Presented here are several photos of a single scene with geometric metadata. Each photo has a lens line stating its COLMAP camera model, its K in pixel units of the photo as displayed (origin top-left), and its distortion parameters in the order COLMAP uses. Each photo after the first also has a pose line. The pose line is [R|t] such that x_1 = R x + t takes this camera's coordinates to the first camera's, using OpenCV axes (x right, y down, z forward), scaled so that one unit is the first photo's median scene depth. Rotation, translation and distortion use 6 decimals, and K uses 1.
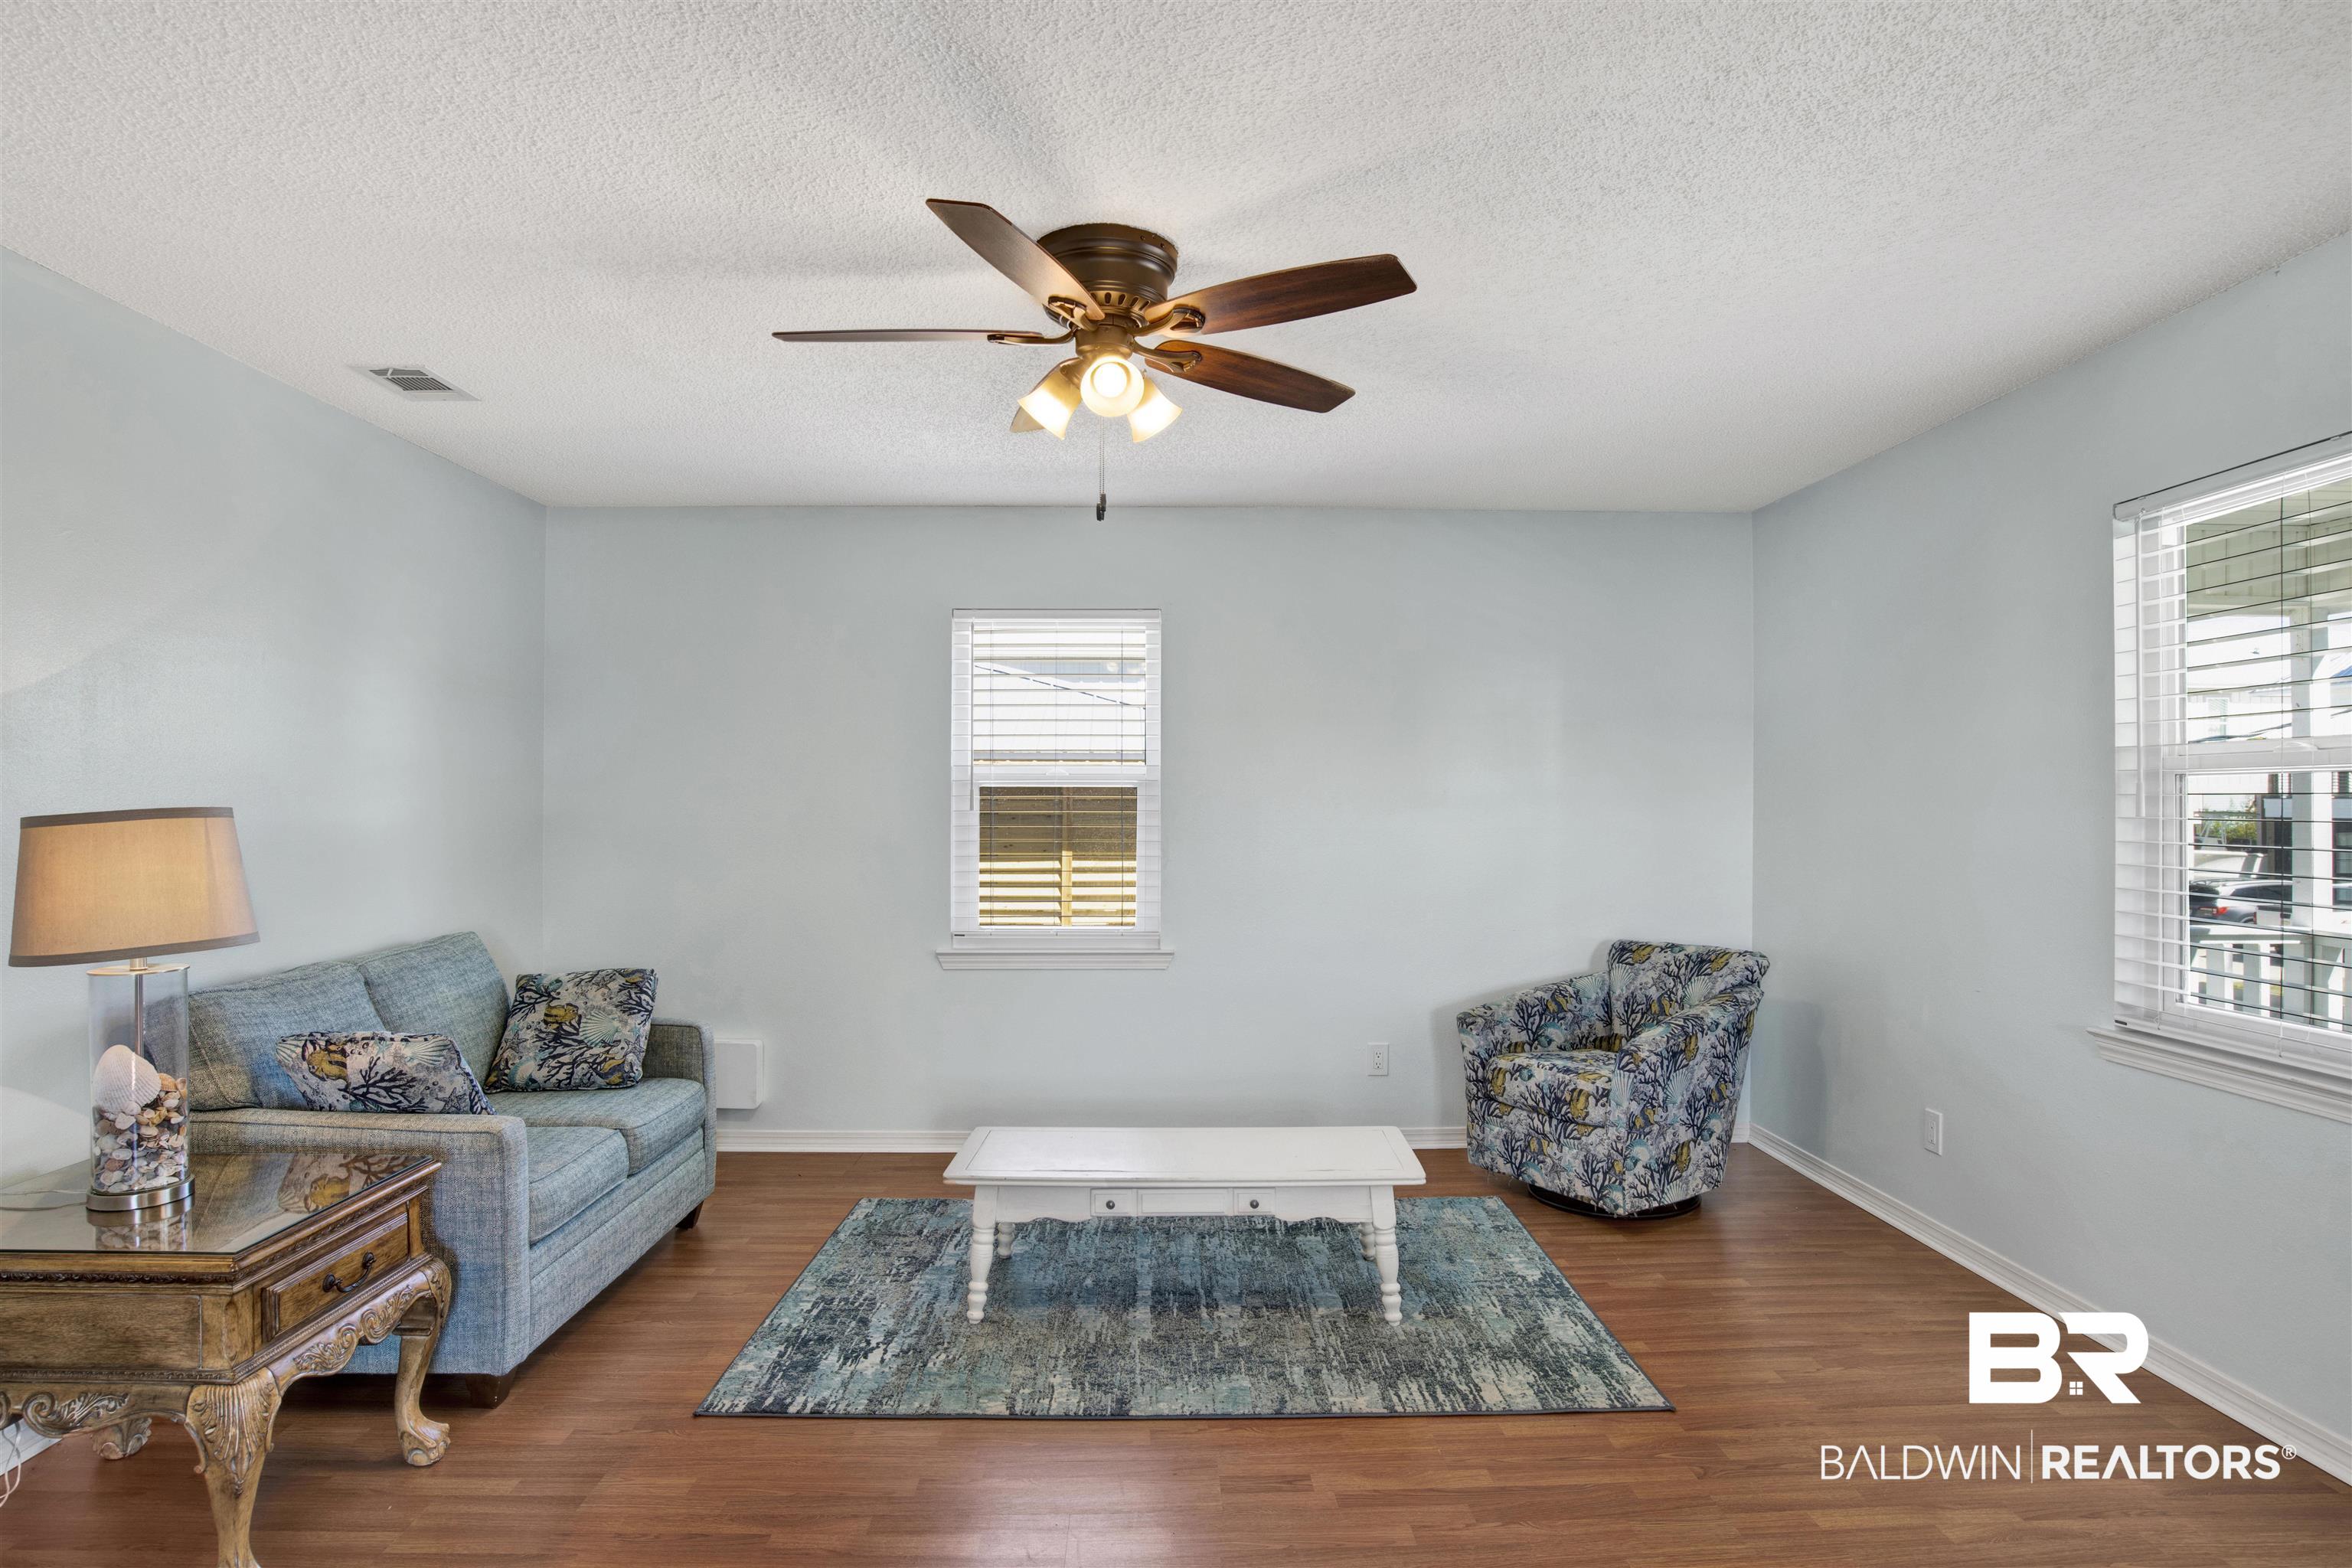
lens RADIAL K [[1318.4, 0, 1186.3], [0, 1318.4, 796.9], [0, 0, 1]] dist [-0.077503, 0.037702]
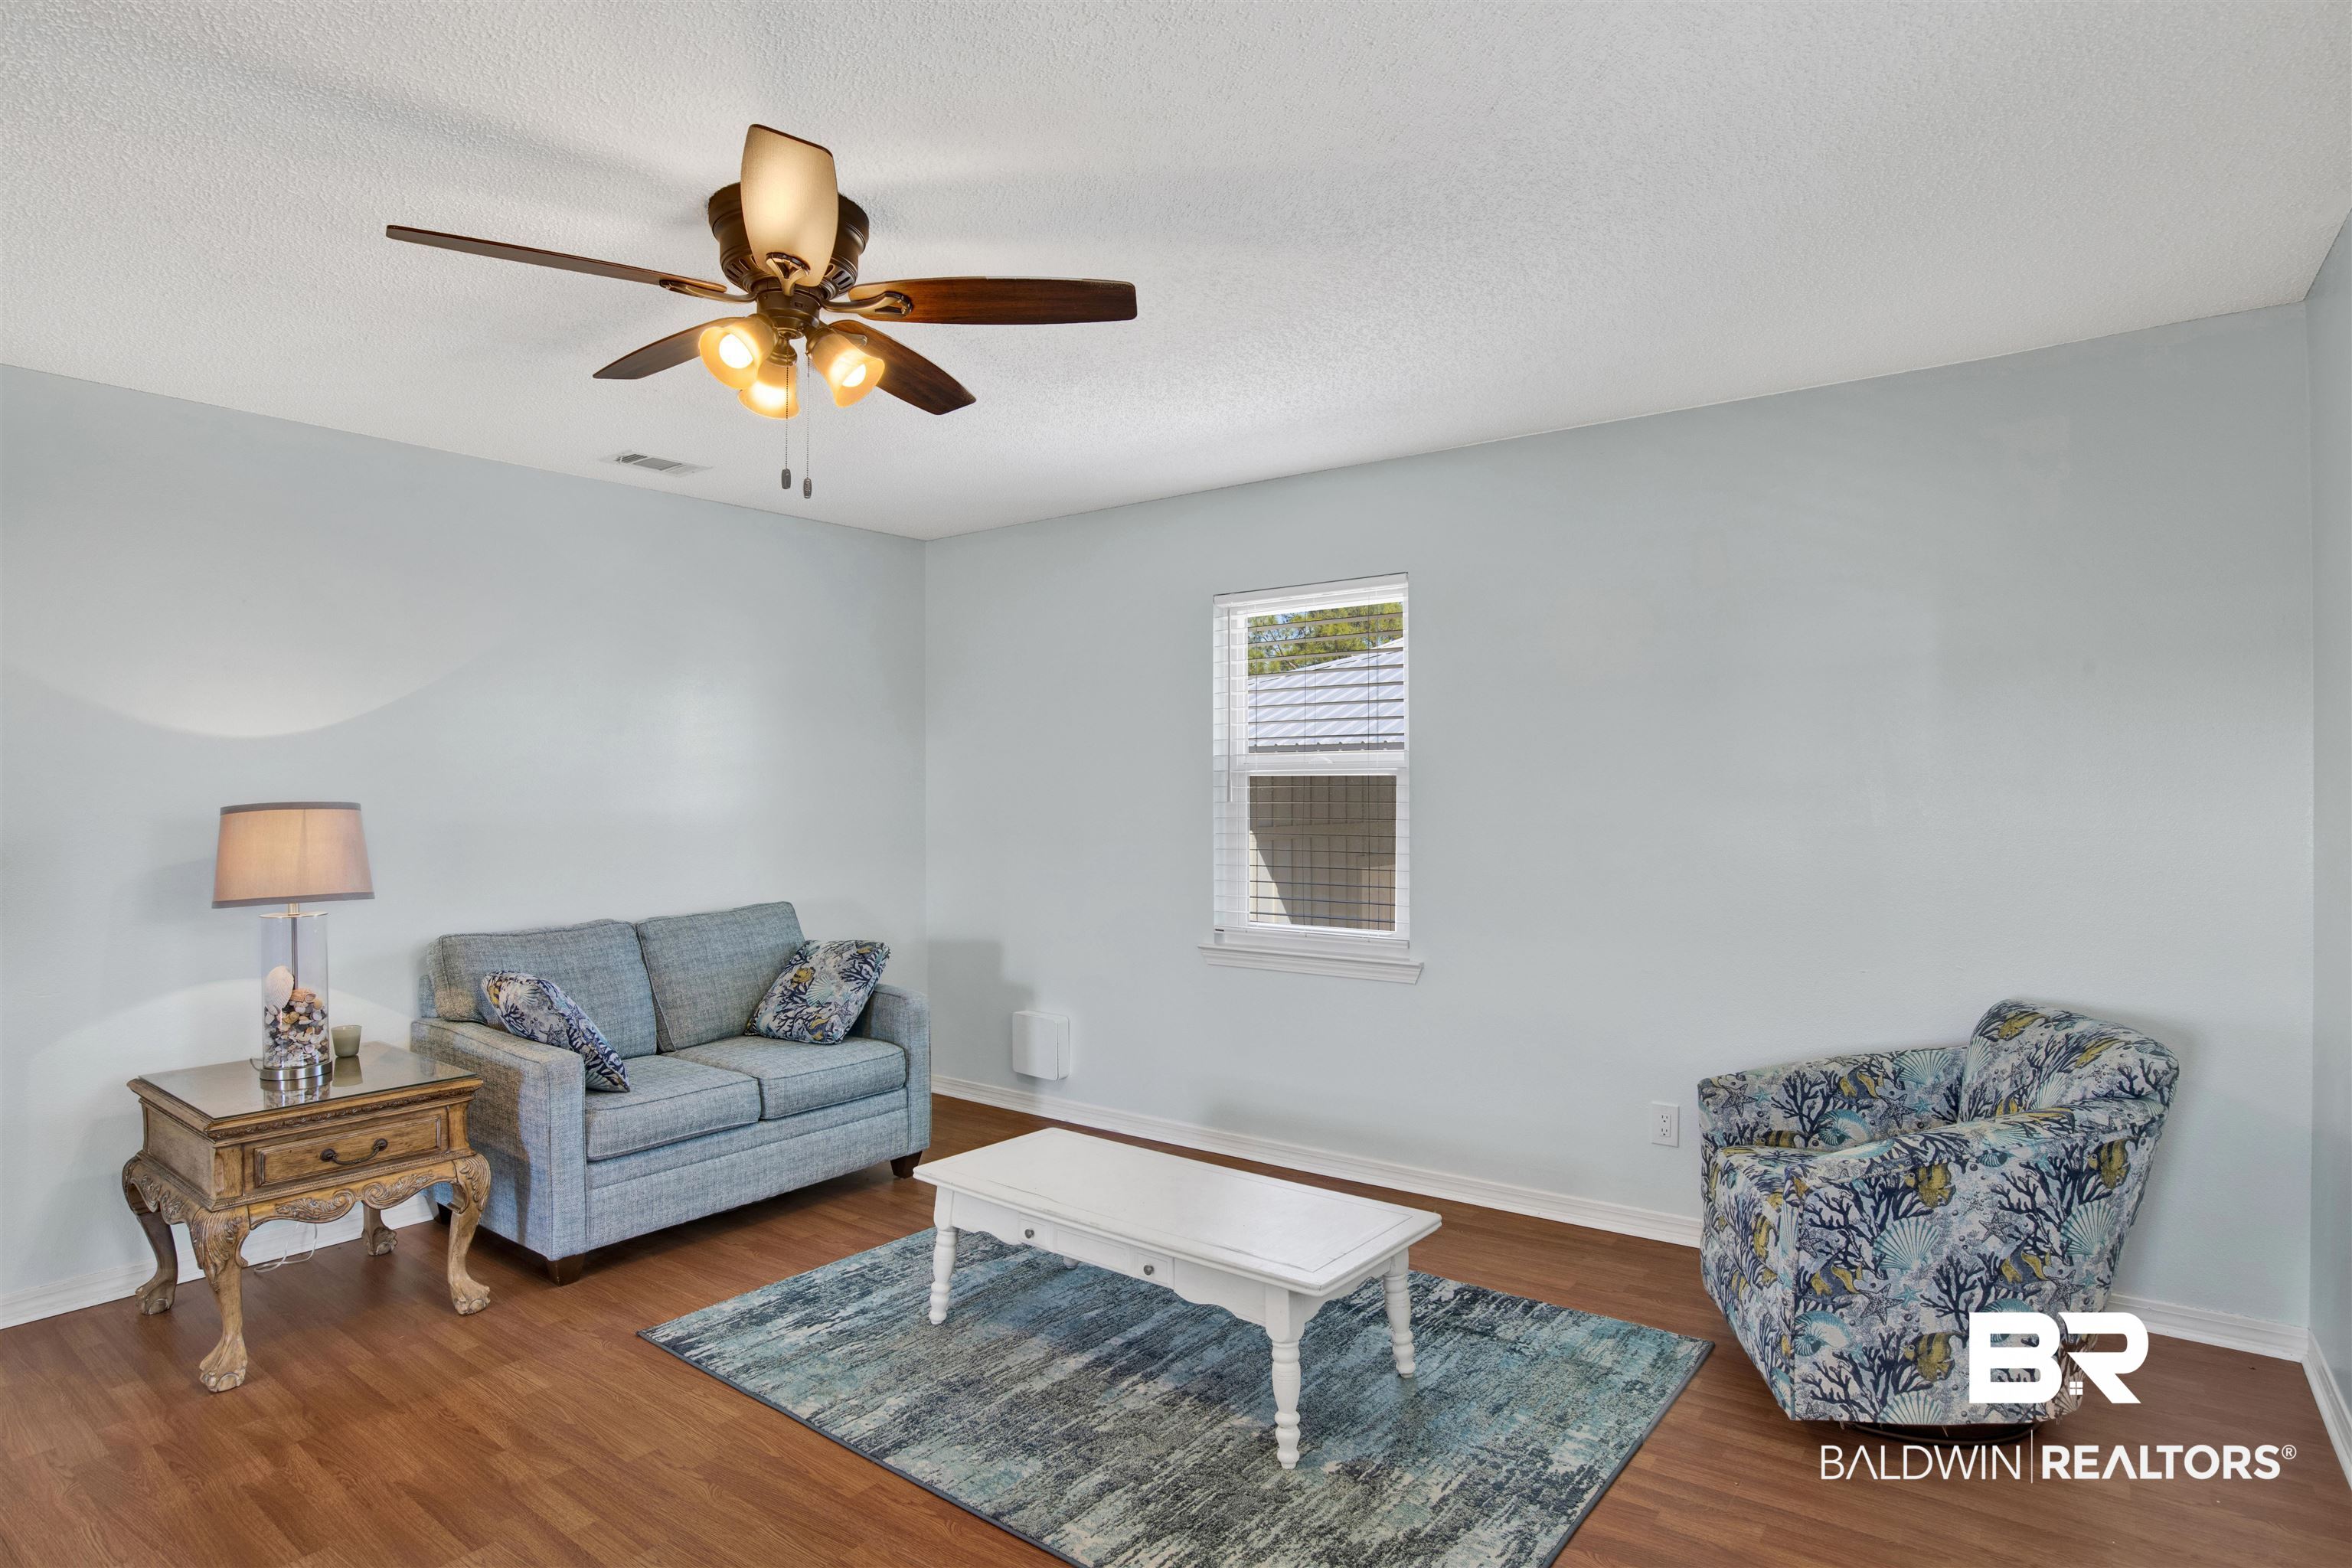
lens RADIAL K [[1248.1, 0, 1159.7], [0, 1248.1, 782.9], [0, 0, 1]] dist [-0.086525, 0.042049]
pose [[0.777989, -0.008651, -0.628219, 0.537364], [0.007965, 0.999961, -0.003906, -0.000723], [0.628228, -0.001964, 0.778027, 0.369325]]
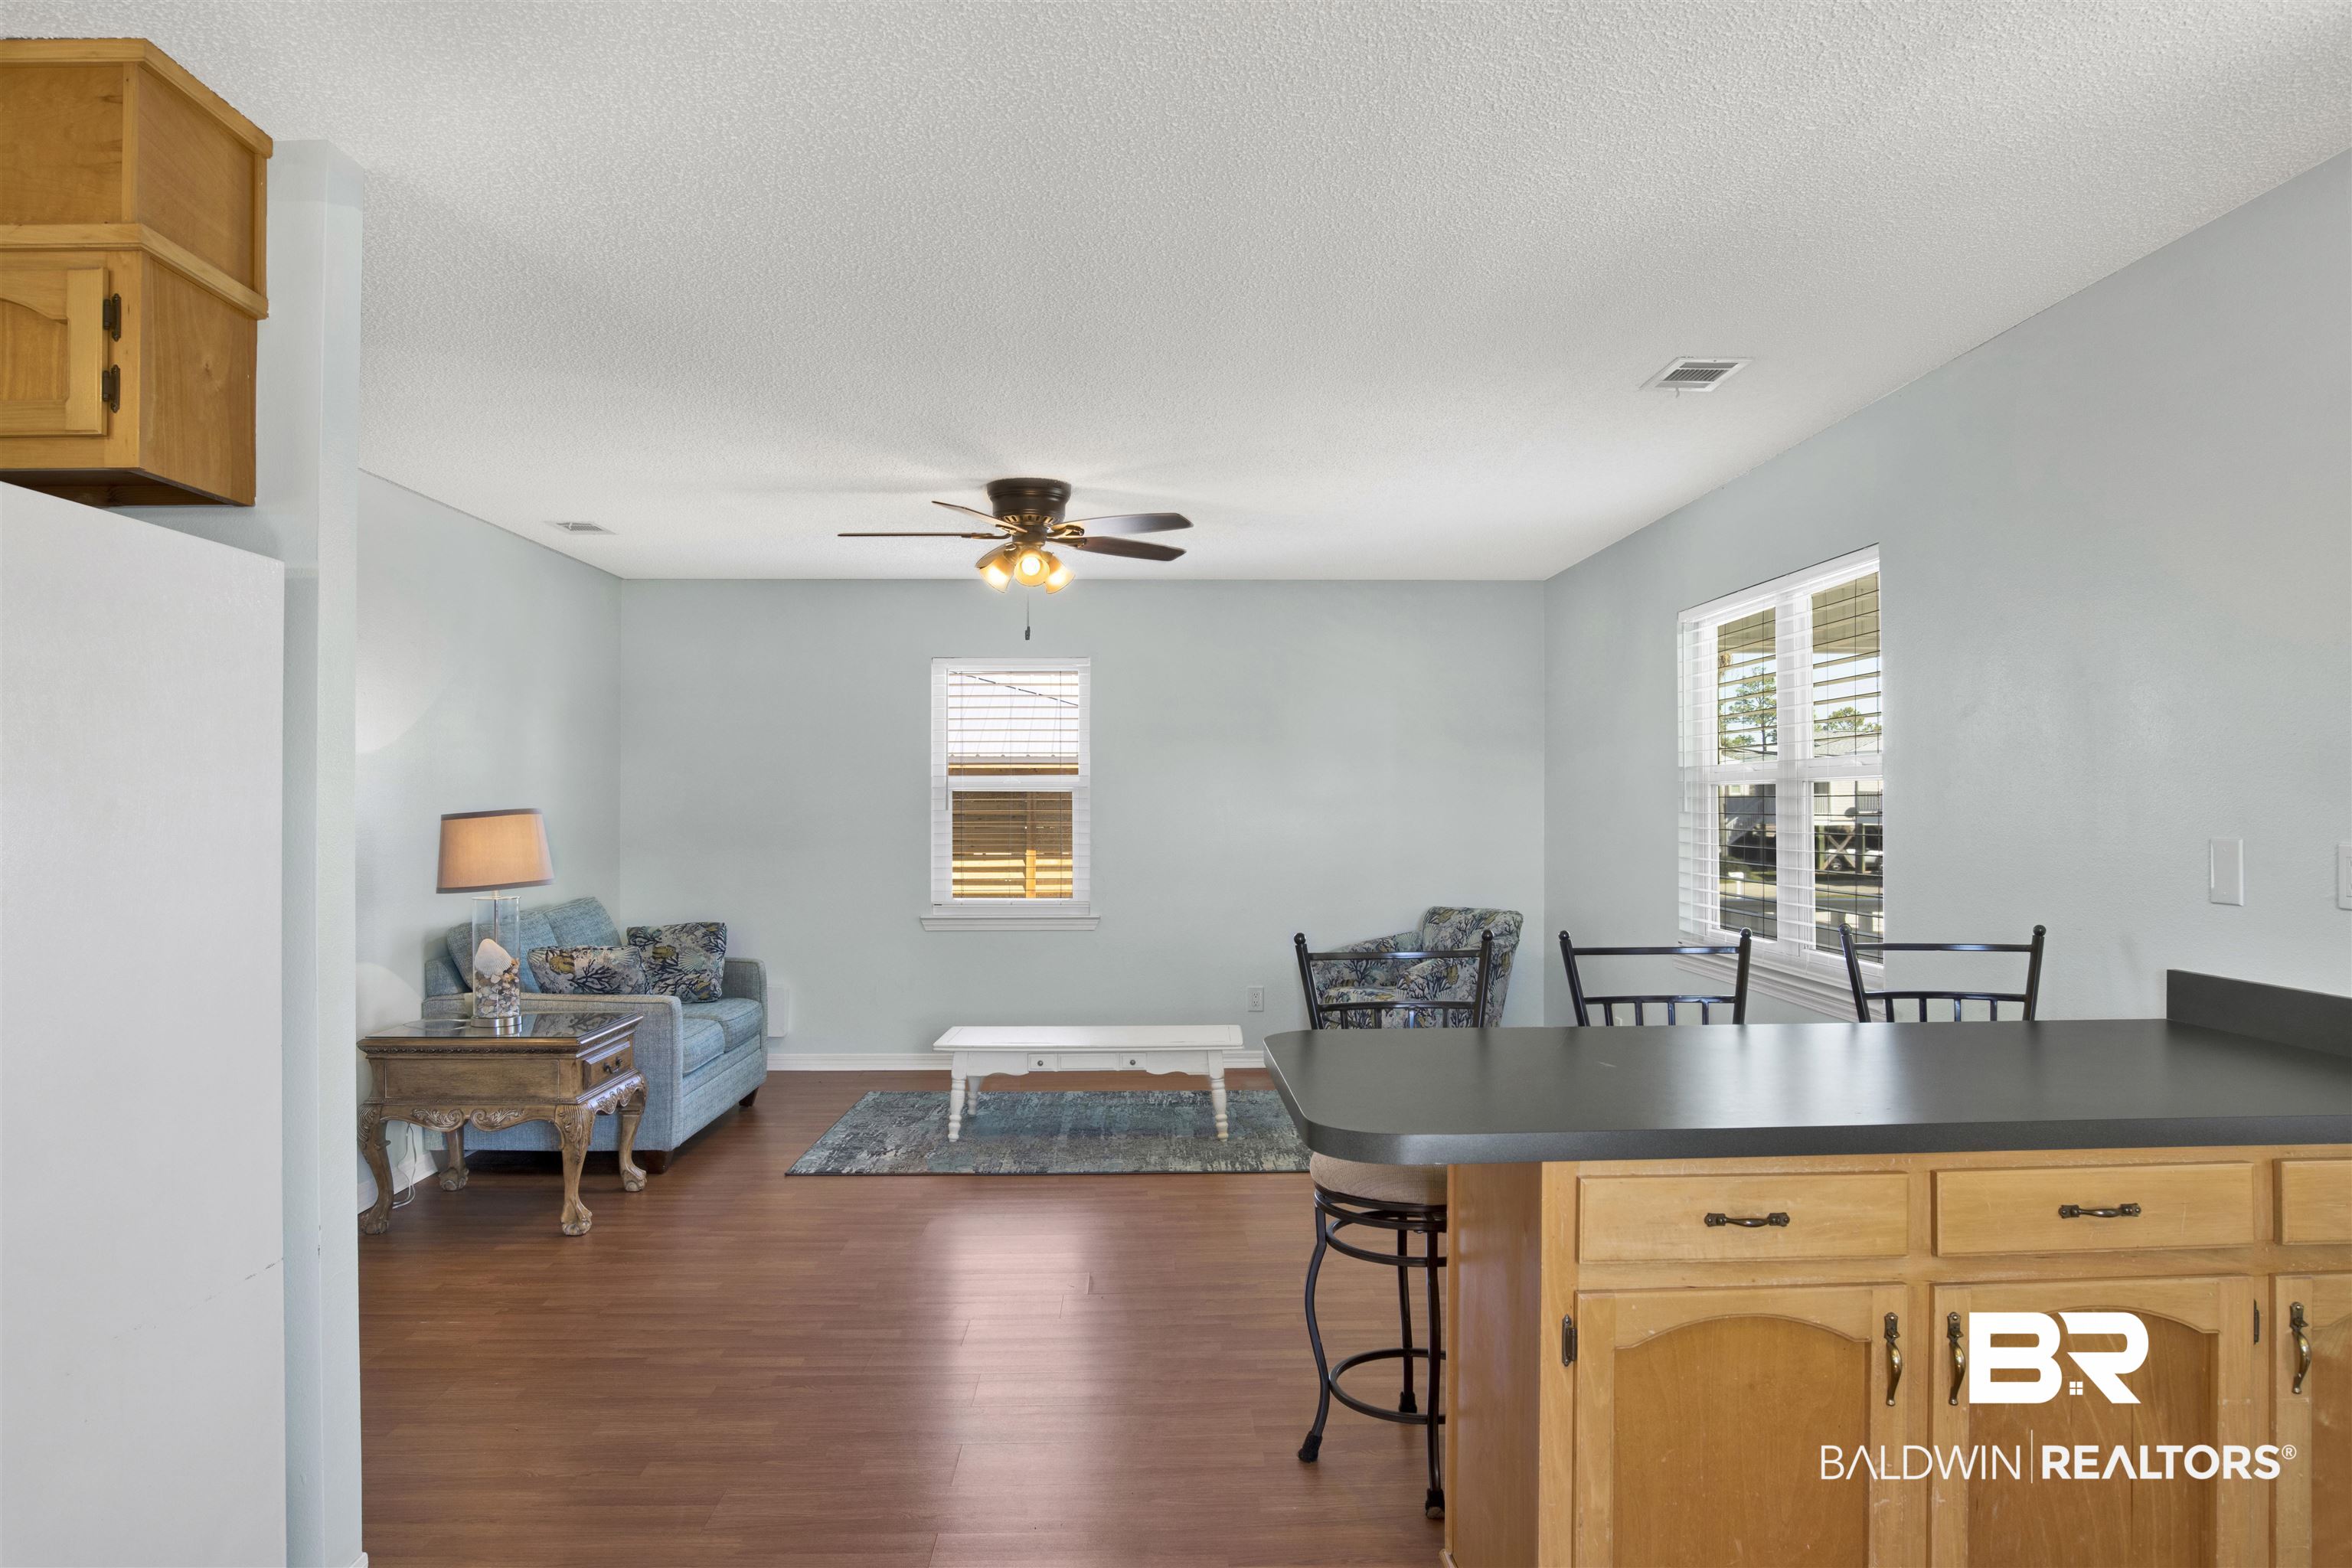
lens RADIAL K [[1535.8, 0, 1178.0], [0, 1535.8, 798.2], [0, 0, 1]] dist [-0.054101, 0.002884]
pose [[0.999990, -0.003123, -0.003090, 0.107444], [0.003126, 0.999994, 0.001172, -0.004666], [0.003086, -0.001182, 0.999995, -0.785392]]
